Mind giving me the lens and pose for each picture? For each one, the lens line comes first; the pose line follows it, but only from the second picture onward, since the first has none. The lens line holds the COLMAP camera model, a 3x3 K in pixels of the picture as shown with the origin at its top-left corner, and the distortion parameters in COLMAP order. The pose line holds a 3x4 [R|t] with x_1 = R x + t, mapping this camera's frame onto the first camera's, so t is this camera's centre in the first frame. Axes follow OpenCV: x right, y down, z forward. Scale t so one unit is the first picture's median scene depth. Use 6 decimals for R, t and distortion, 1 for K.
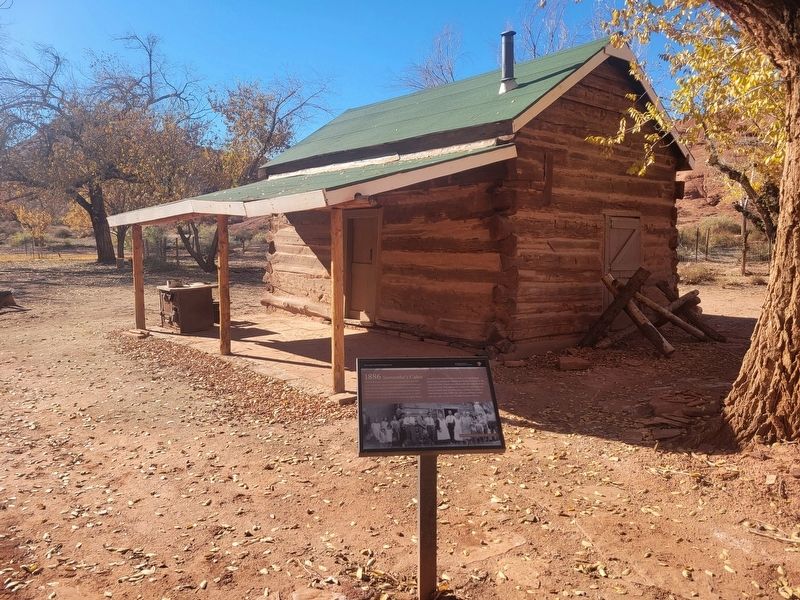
lens RADIAL K [[586.3, 0, 399.0], [0, 586.3, 299.3], [0, 0, 1]] dist [0.041692, -0.034690]
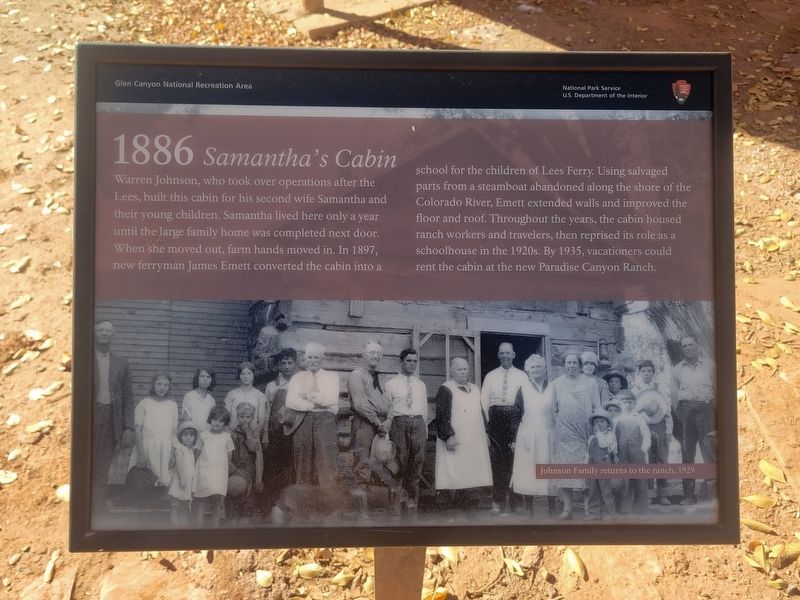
lens RADIAL K [[586.3, 0, 401.3], [0, 586.3, 297.9], [0, 0, 1]] dist [0.041692, -0.034690]
pose [[0.996963, 0.064535, -0.043593, 0.056281], [-0.023837, 0.785757, 0.618076, 0.043805], [0.074141, -0.615160, 0.784908, 0.841556]]
